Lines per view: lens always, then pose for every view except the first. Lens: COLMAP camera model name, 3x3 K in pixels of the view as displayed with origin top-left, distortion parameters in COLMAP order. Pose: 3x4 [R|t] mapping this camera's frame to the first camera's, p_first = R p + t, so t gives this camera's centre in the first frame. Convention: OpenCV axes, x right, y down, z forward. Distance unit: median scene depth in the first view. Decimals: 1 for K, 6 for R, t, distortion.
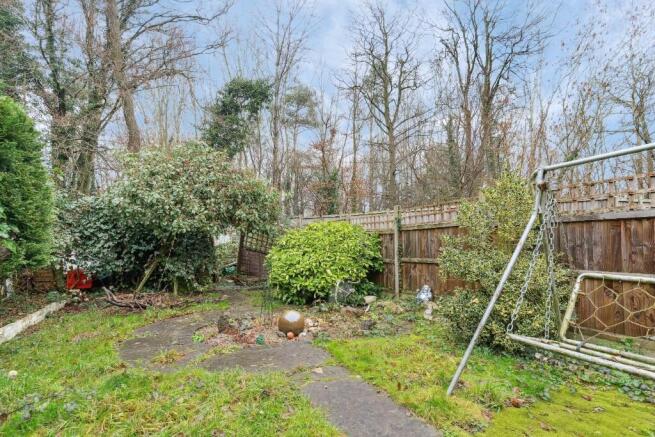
lens RADIAL K [[313.0, 0, 317.3], [0, 313.0, 238.6], [0, 0, 1]] dist [0.003257, 0.000251]
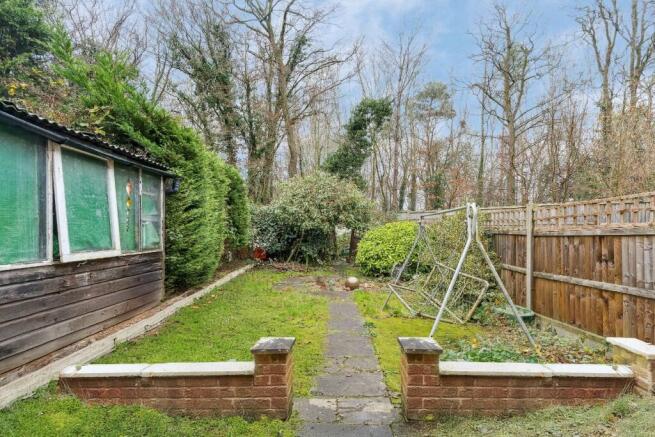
lens RADIAL K [[313.0, 0, 328.3], [0, 313.0, 220.2], [0, 0, 1]] dist [0.003257, 0.000251]
pose [[0.901130, 0.006872, -0.433494, 0.363089], [-0.008498, 0.999962, -0.001813, -0.058655], [0.433465, 0.005318, 0.901155, -0.440190]]
